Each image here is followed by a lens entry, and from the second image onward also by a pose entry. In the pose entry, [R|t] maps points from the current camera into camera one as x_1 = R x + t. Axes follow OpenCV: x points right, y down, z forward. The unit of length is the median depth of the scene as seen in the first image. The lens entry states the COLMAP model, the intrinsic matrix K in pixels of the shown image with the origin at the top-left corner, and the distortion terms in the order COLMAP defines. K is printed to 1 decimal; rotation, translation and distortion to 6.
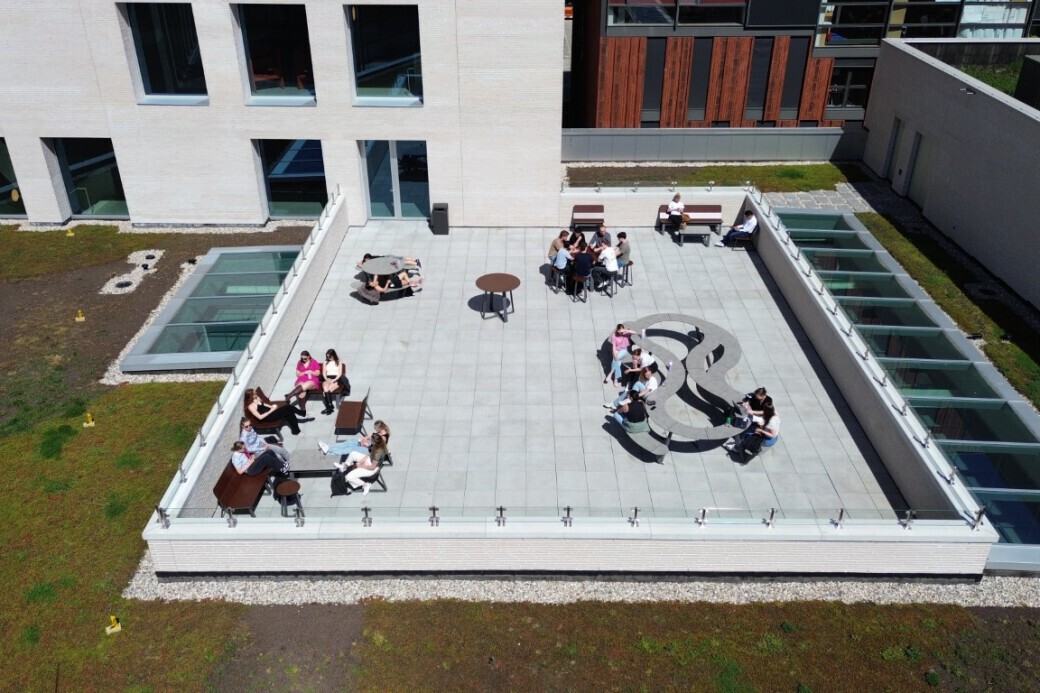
lens RADIAL K [[845.7, 0, 516.4], [0, 845.7, 340.1], [0, 0, 1]] dist [-0.008289, -0.001675]
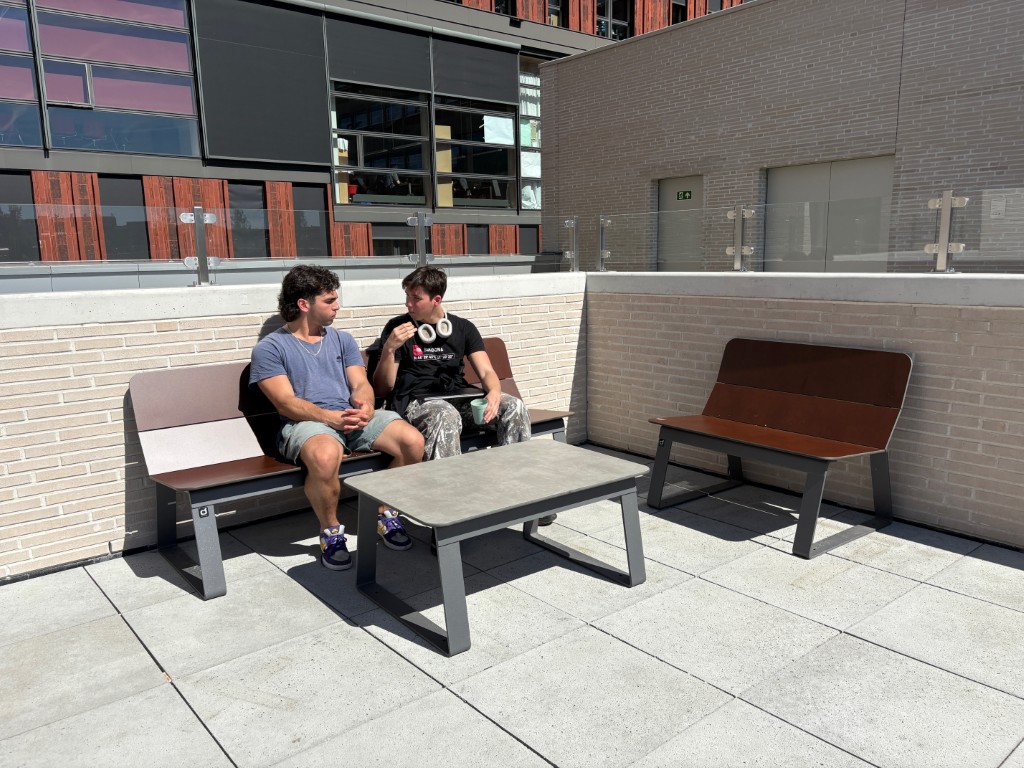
lens RADIAL K [[779.6, 0, 514.5], [0, 779.6, 375.6], [0, 0, 1]] dist [0.026401, -0.024087]
pose [[0.757056, -0.114013, 0.643325, 0.093470], [0.339711, 0.909779, -0.238533, -0.075940], [-0.558088, 0.399127, 0.727486, 0.600906]]
